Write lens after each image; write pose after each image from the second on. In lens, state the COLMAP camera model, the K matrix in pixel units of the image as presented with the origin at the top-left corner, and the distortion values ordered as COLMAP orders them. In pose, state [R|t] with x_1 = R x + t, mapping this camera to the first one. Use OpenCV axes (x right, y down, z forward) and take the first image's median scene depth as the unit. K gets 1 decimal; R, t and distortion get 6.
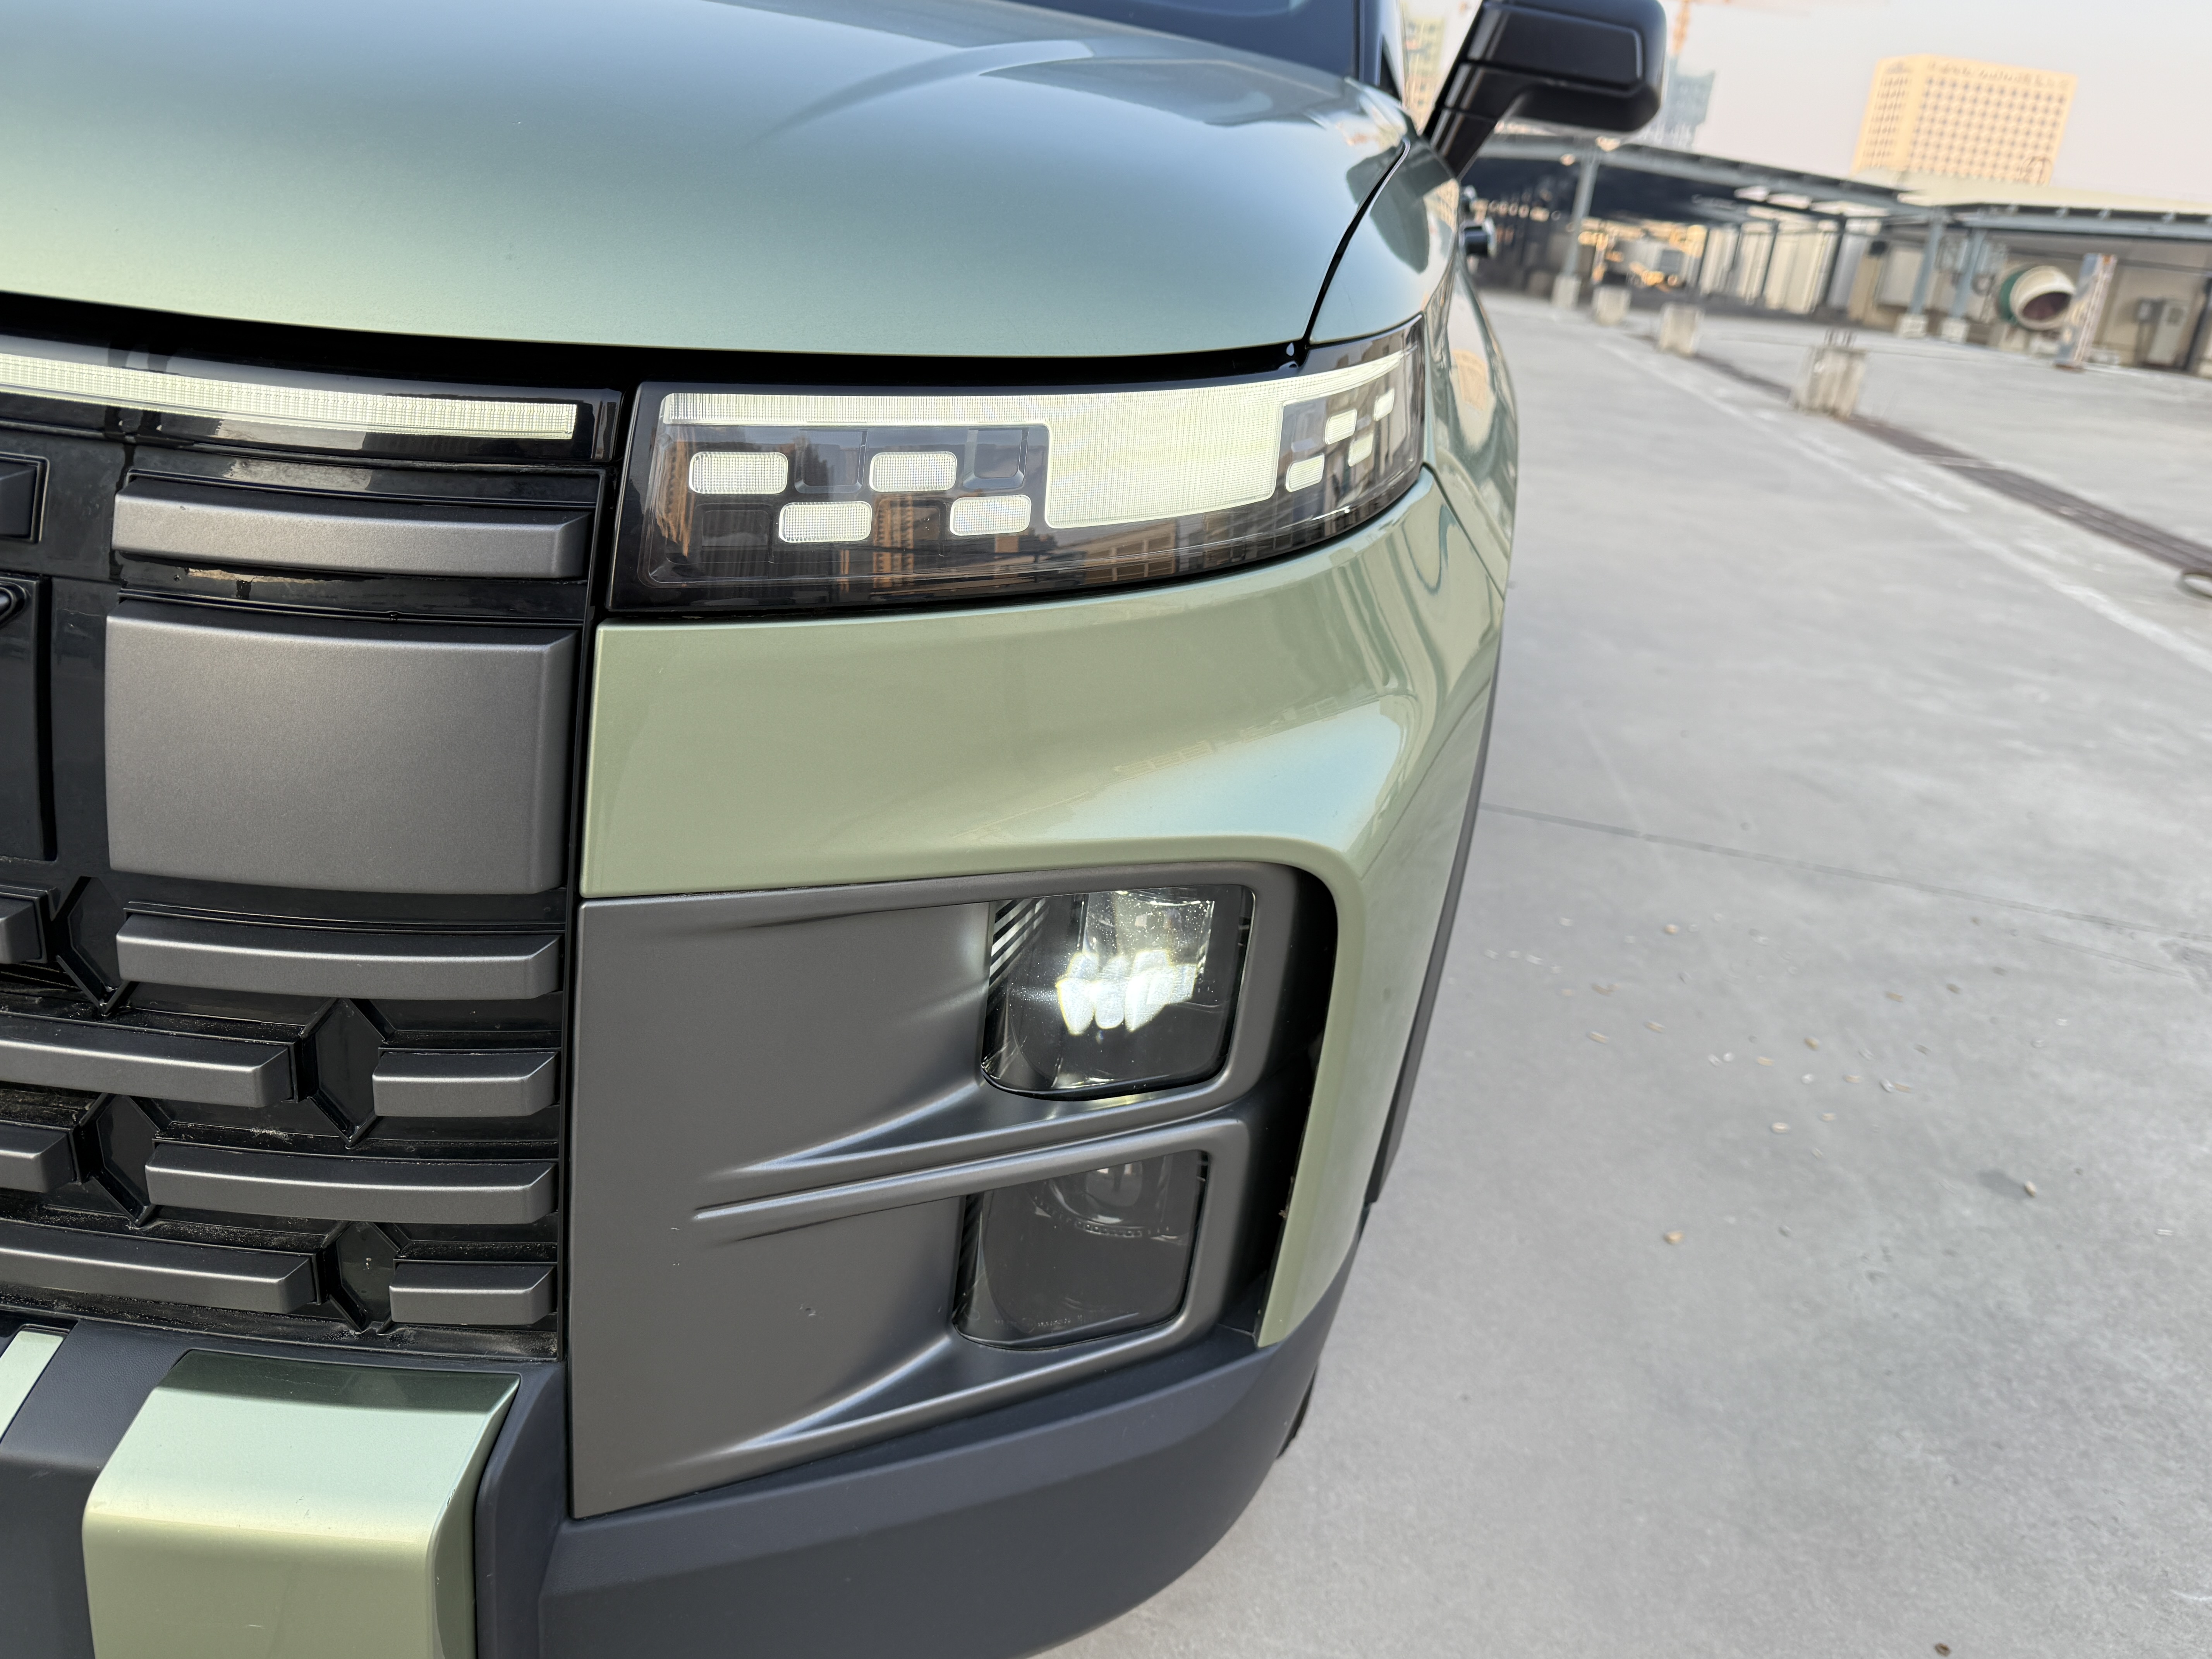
lens RADIAL K [[1618.5, 0, 1094.8], [0, 1618.5, 844.5], [0, 0, 1]] dist [0.027753, -0.043046]
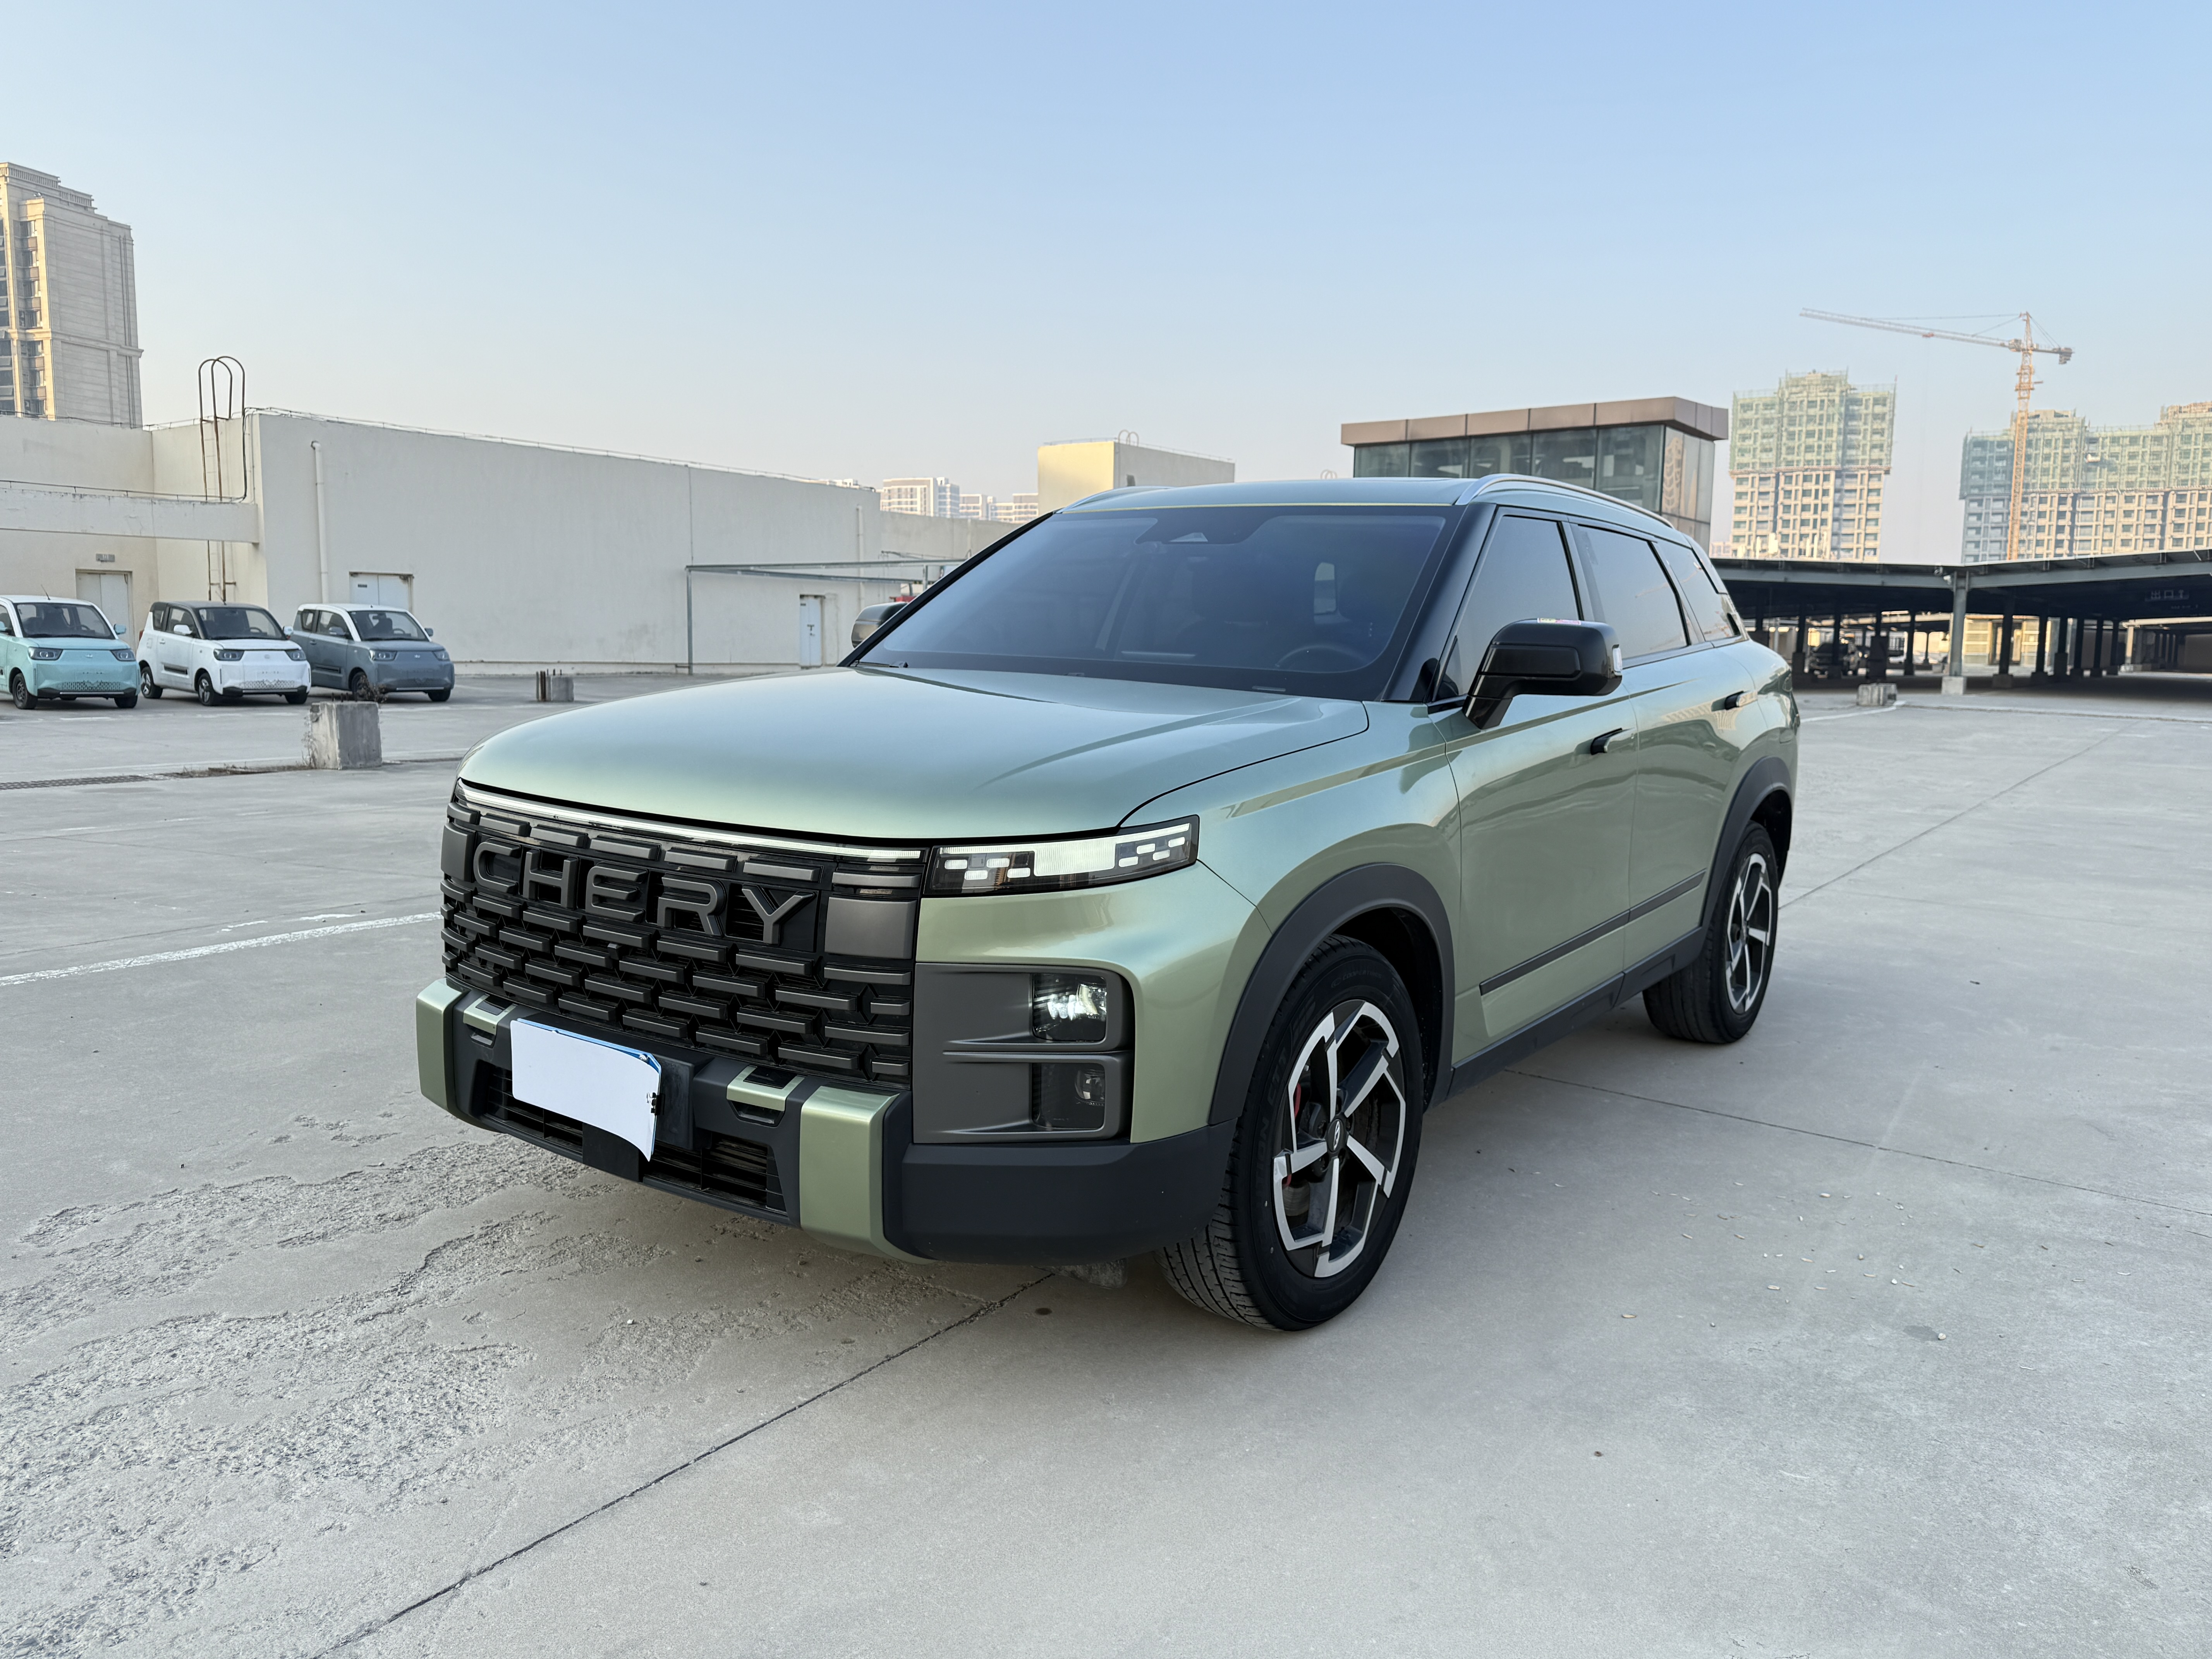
lens RADIAL K [[1618.5, 0, 1071.0], [0, 1618.5, 829.6], [0, 0, 1]] dist [0.027753, -0.043046]
pose [[0.886764, -0.045137, -0.460014, 0.398994], [-0.084856, 0.962409, -0.258007, 0.150633], [0.454367, 0.267826, 0.849600, -0.499842]]
